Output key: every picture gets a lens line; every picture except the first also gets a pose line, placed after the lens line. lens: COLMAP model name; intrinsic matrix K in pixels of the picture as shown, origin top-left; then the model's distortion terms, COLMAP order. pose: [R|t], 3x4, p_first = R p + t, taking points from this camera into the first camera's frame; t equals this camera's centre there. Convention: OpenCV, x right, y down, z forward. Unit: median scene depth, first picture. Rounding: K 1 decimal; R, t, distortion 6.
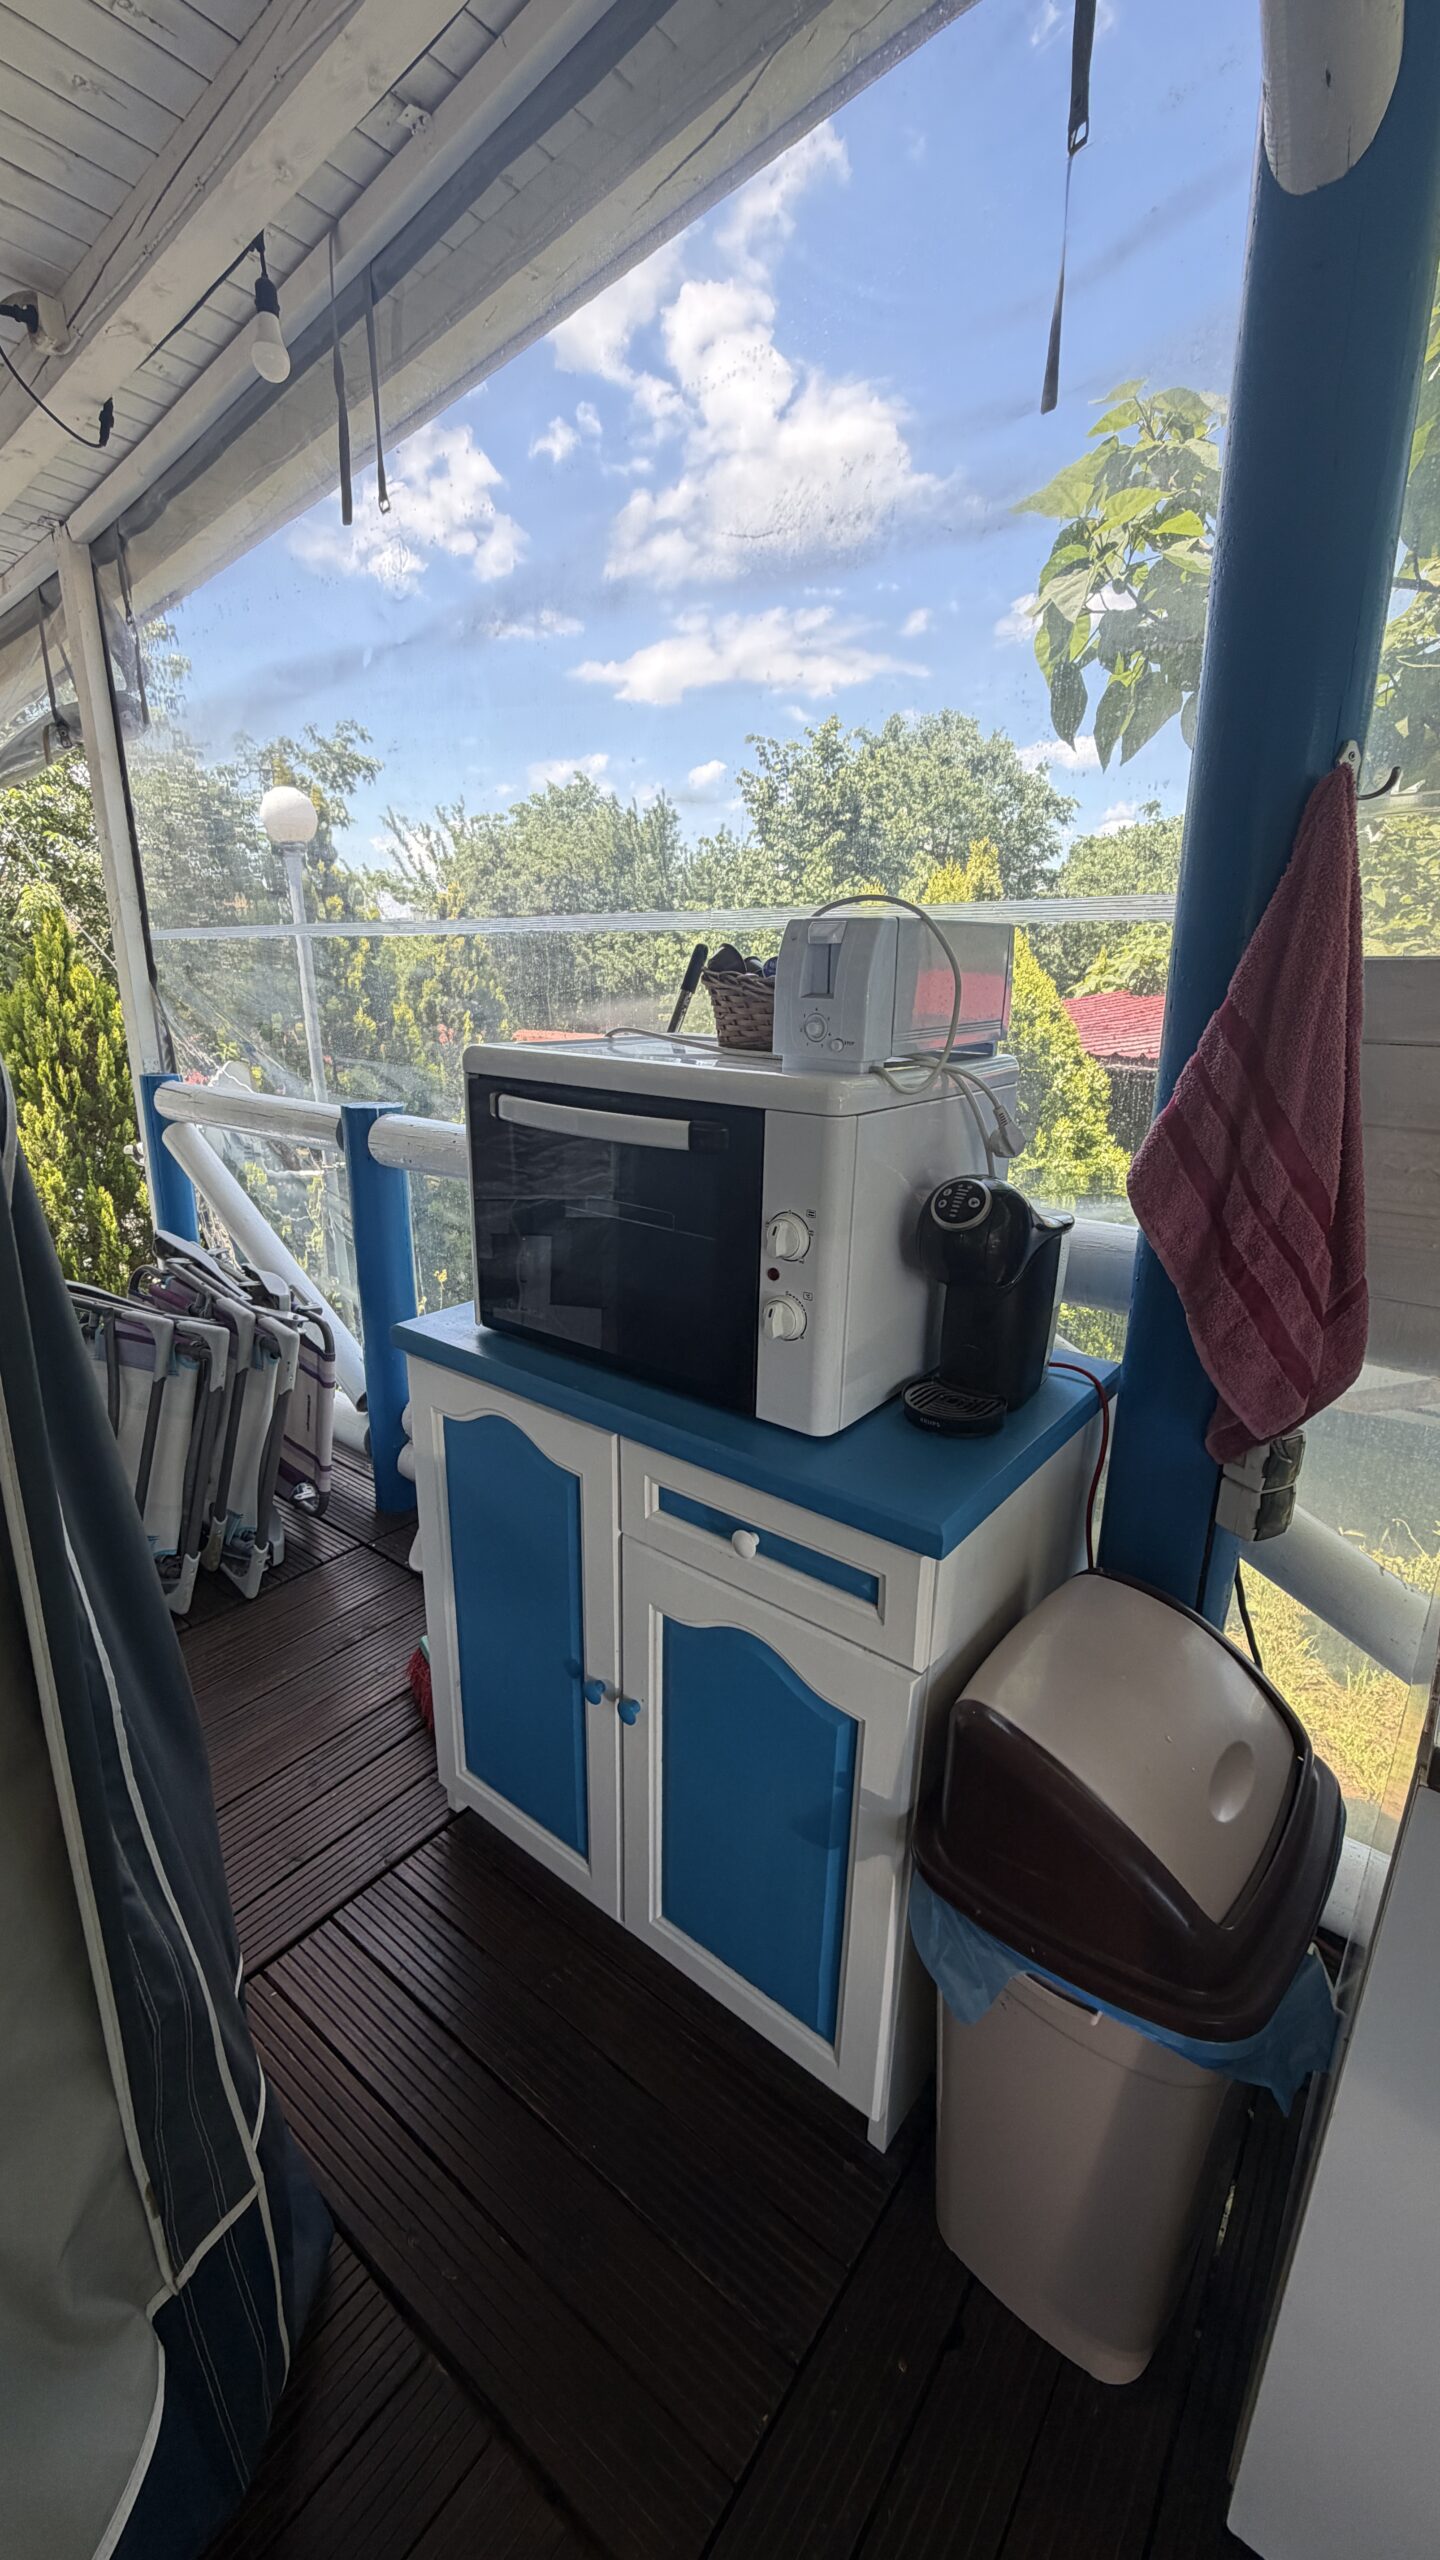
lens RADIAL K [[1024.0, 0, 717.7], [0, 1024.0, 1271.5], [0, 0, 1]] dist [-0.001790, -0.000346]
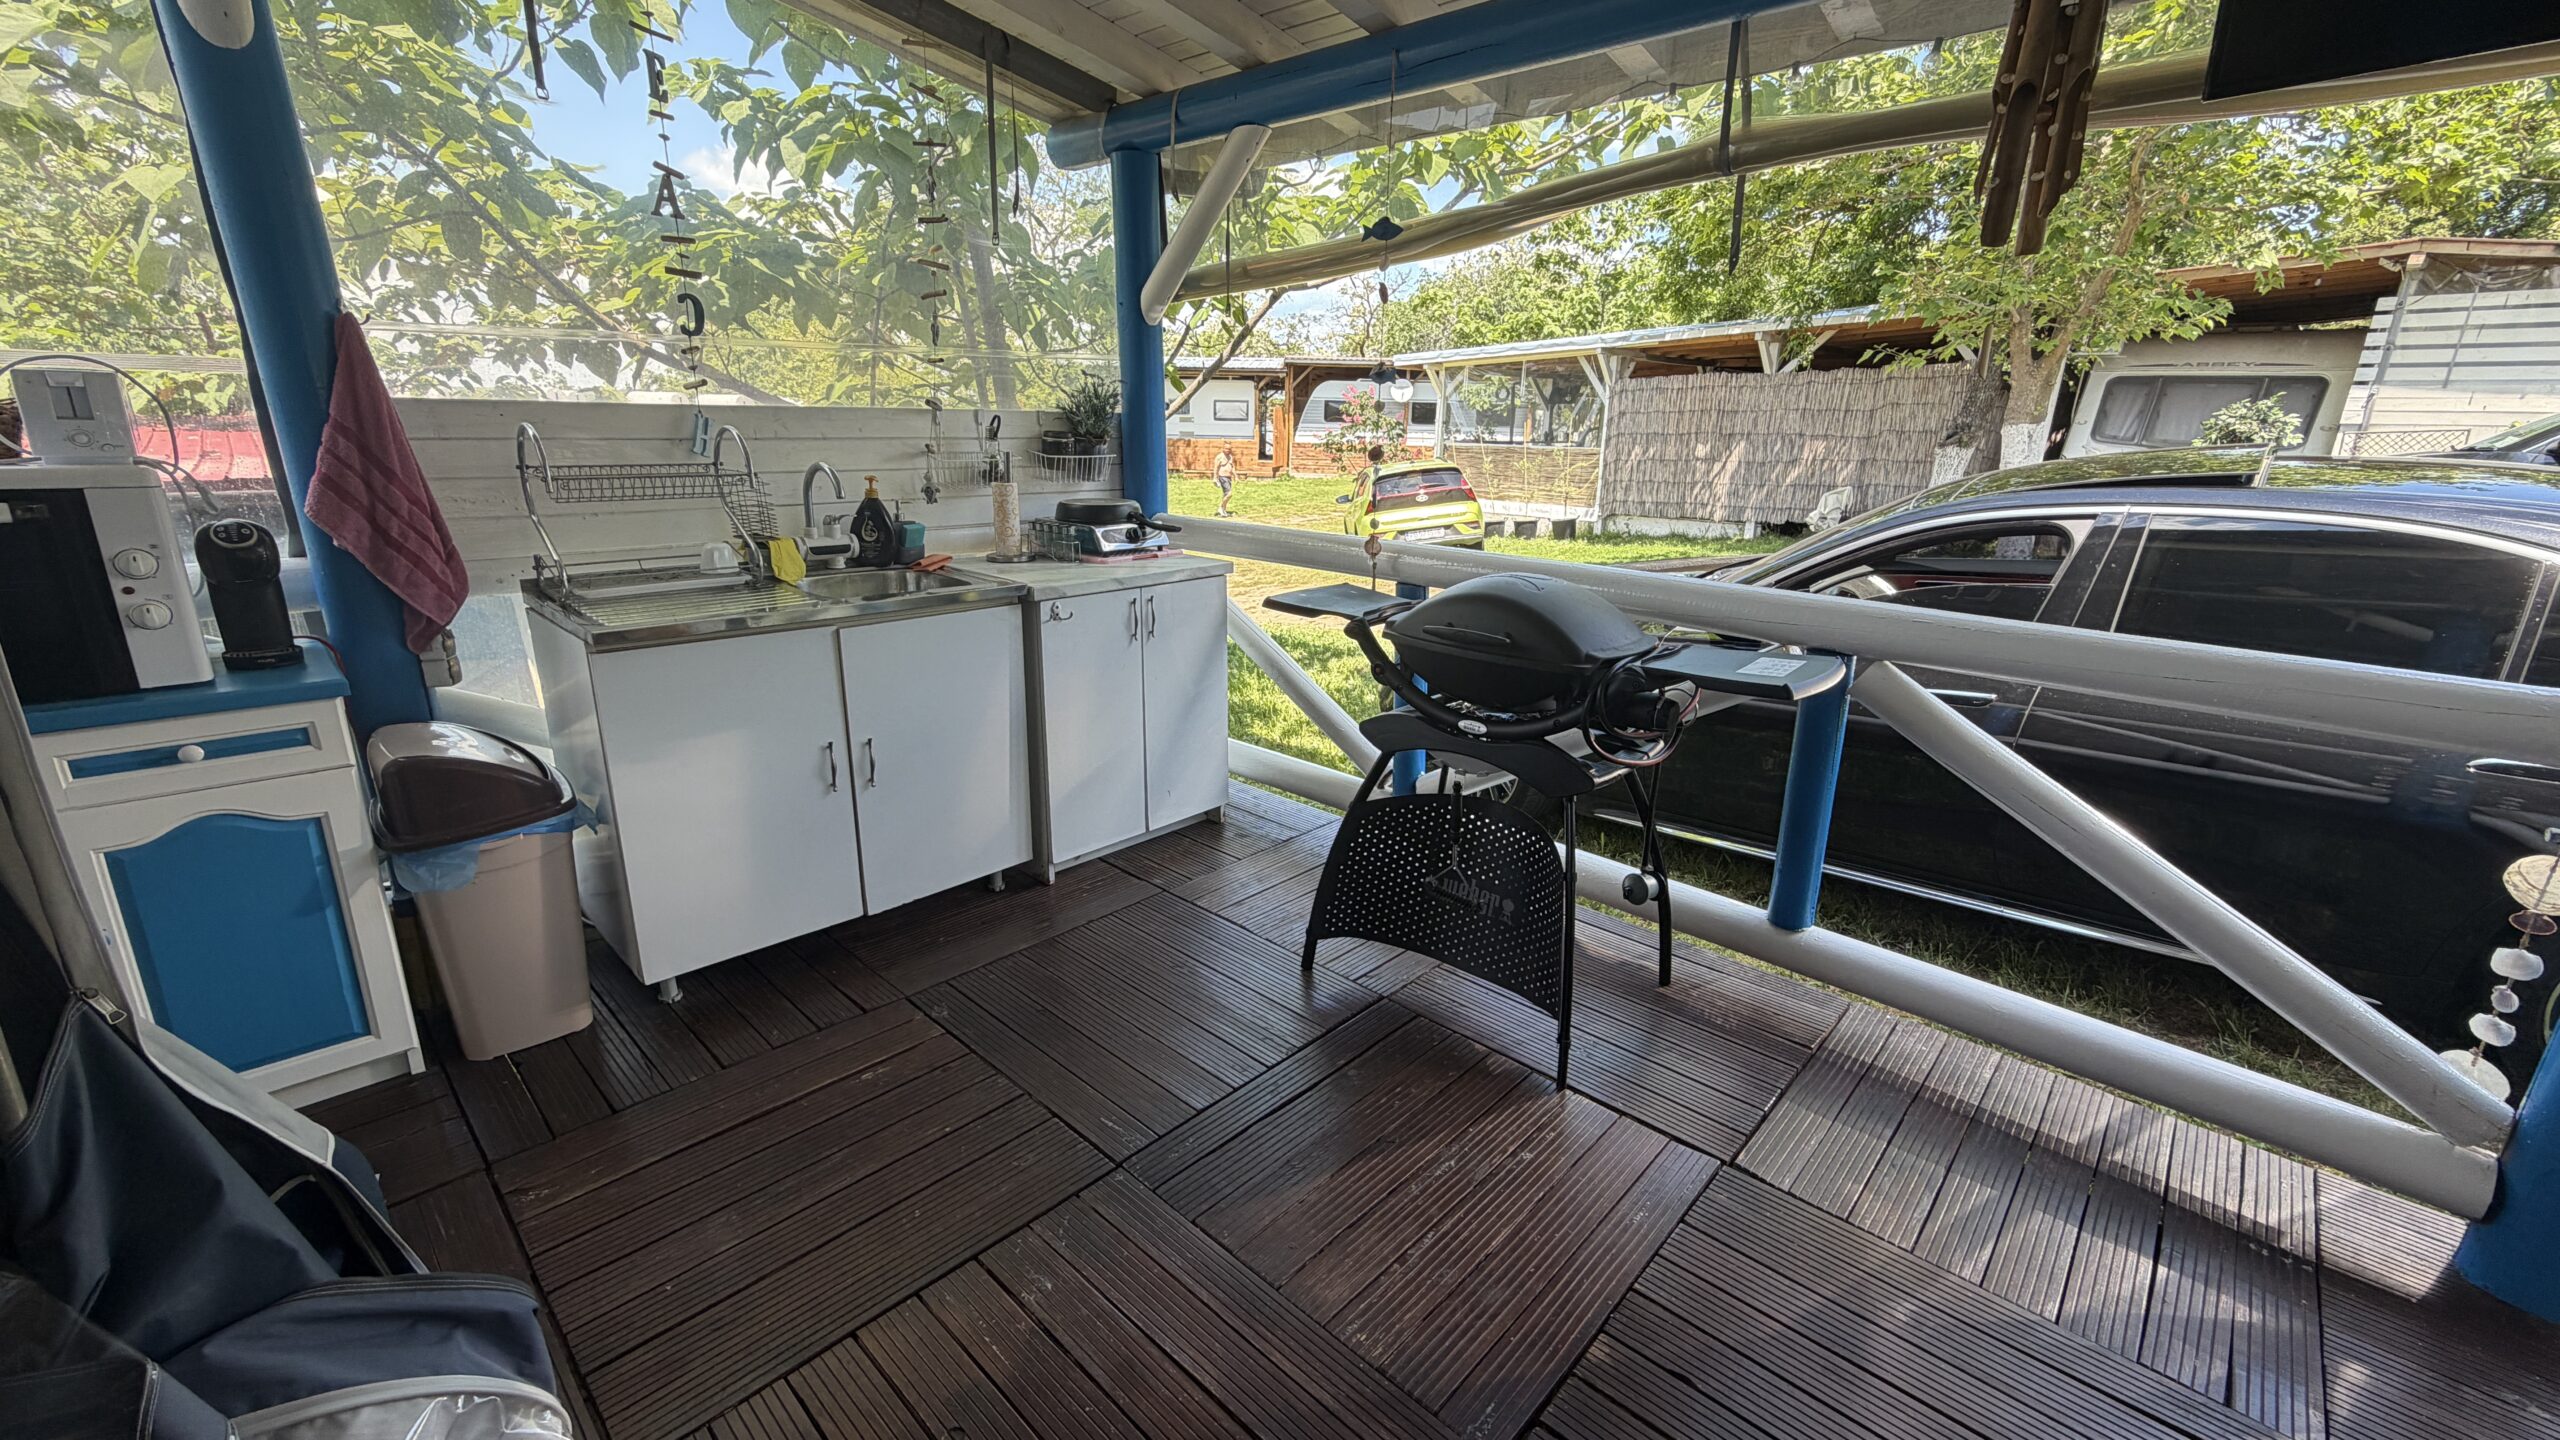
lens RADIAL K [[1024.0, 0, 1277.8], [0, 1024.0, 709.3], [0, 0, 1]] dist [-0.001790, -0.000346]
pose [[0.098348, -0.275849, 0.956156, -1.383292], [0.268440, 0.932551, 0.241428, 0.279353], [-0.958263, 0.232927, 0.165763, -0.979798]]
